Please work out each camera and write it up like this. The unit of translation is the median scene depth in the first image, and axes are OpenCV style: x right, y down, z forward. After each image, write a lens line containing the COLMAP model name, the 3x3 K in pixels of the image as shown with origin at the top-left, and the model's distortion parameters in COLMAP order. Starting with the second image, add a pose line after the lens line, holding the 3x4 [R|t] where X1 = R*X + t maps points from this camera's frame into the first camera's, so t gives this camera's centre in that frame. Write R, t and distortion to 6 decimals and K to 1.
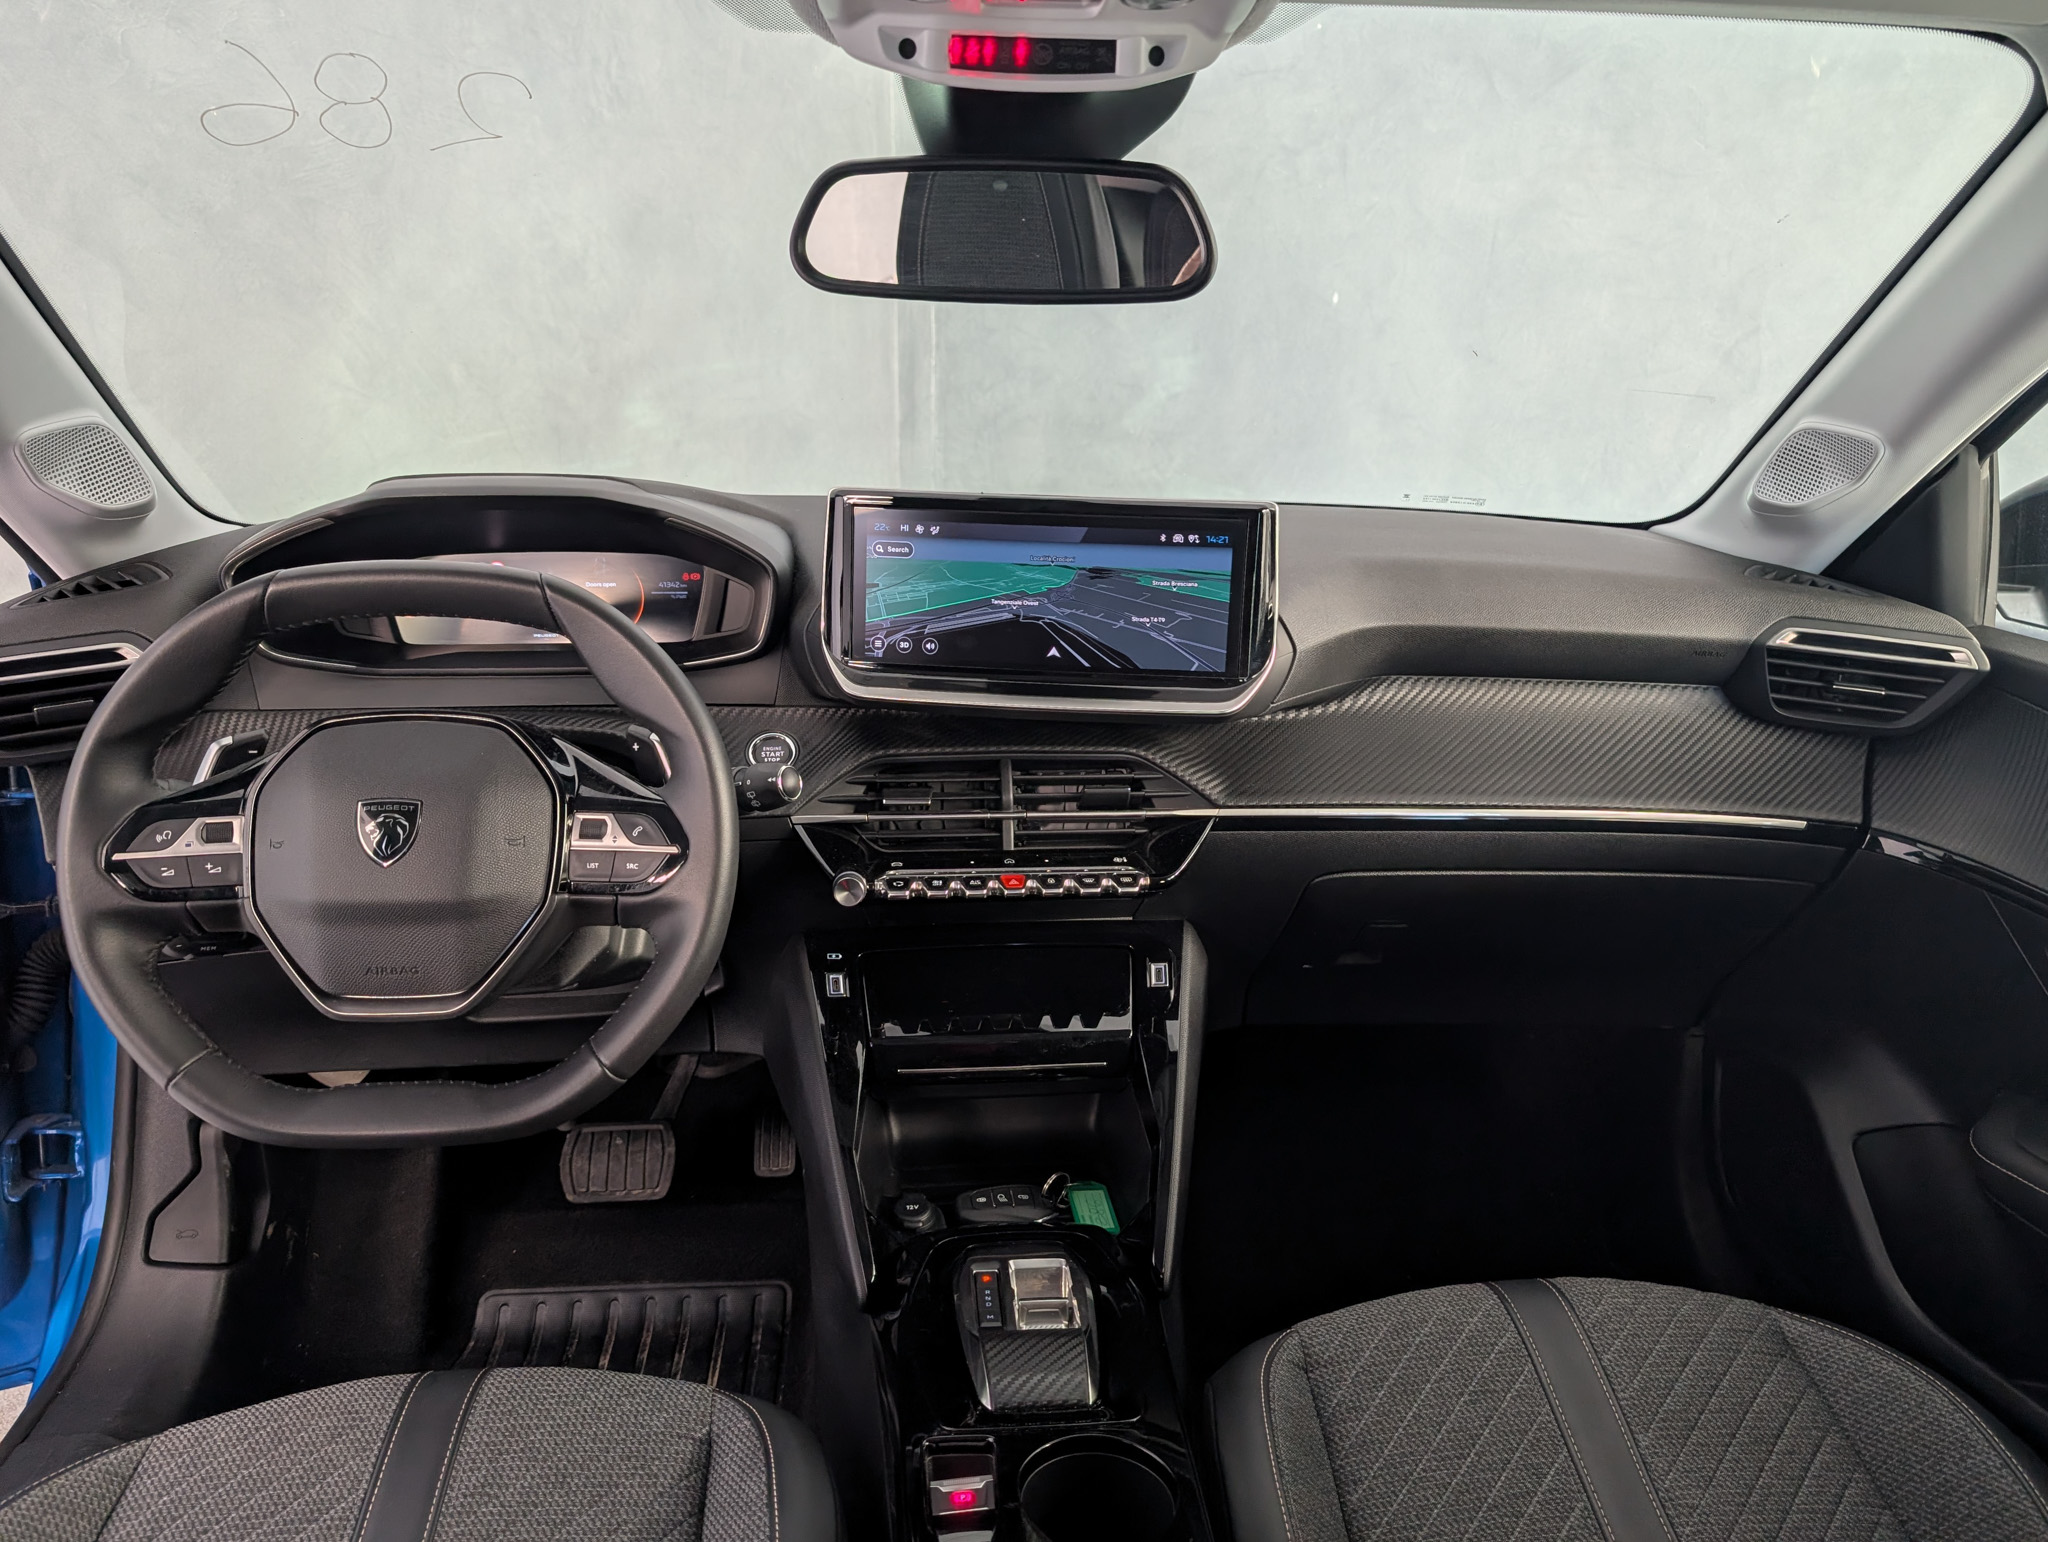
lens RADIAL K [[1491.3, 0, 1025.8], [0, 1491.3, 778.8], [0, 0, 1]] dist [0.011248, -0.009436]
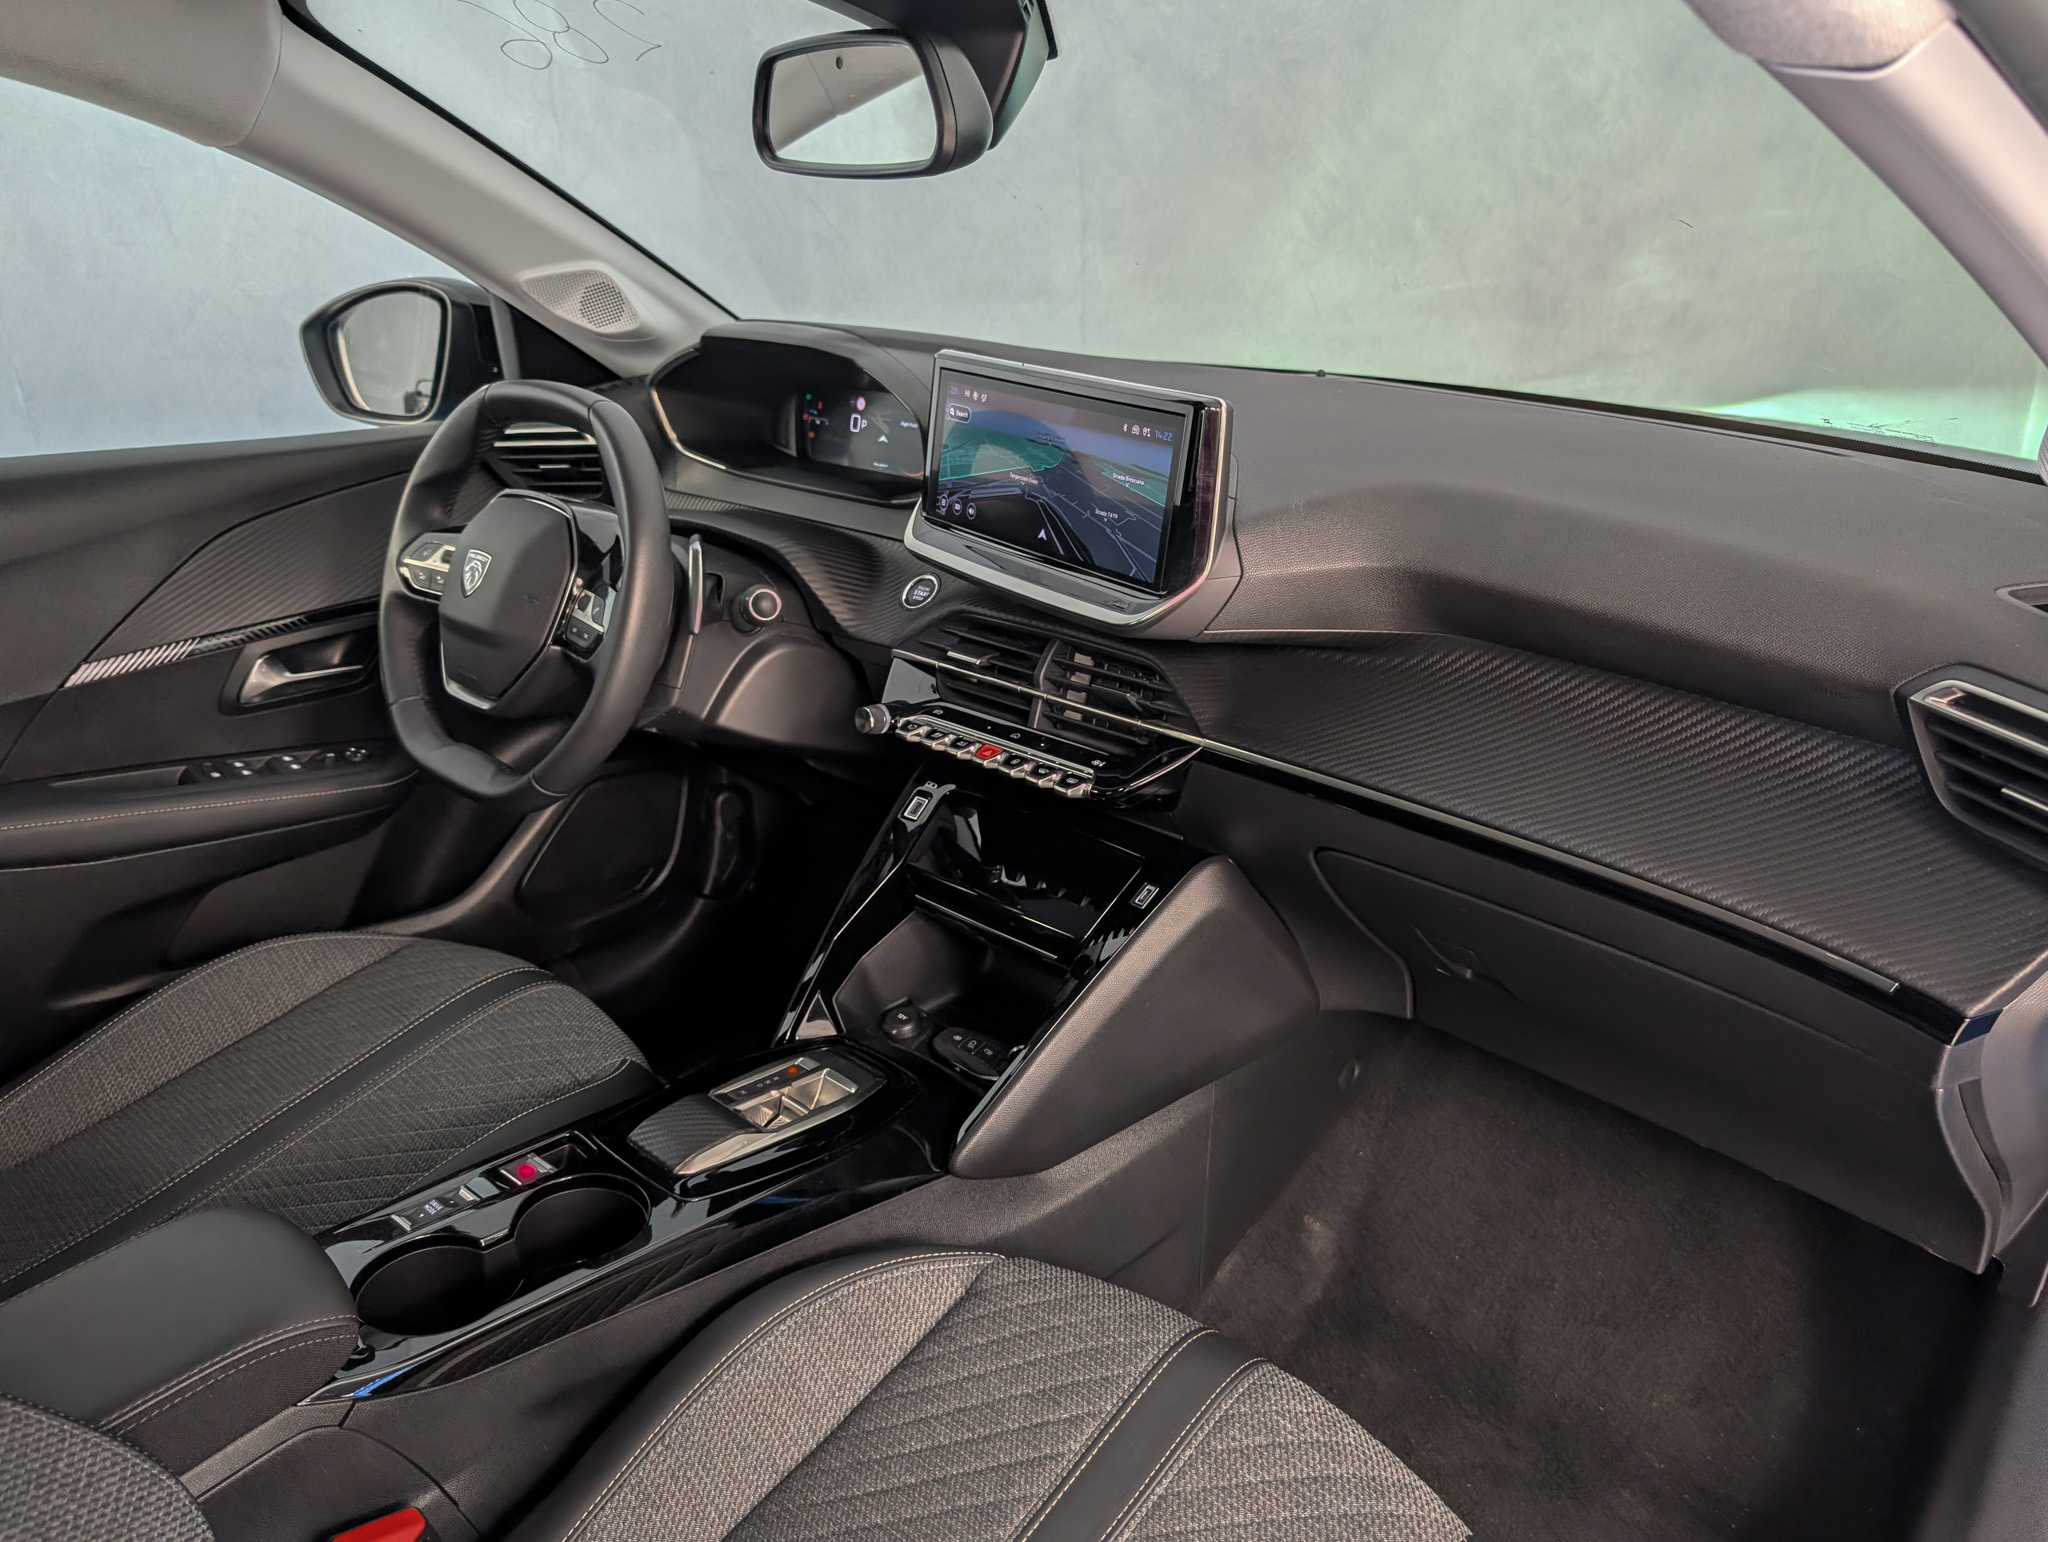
lens RADIAL K [[1491.3, 0, 1006.7], [0, 1491.3, 775.9], [0, 0, 1]] dist [0.011248, -0.009436]
pose [[0.655025, 0.264828, -0.707678, 0.724859], [-0.198123, 0.963996, 0.177366, -0.098723], [0.729170, 0.024028, 0.683911, 0.305399]]
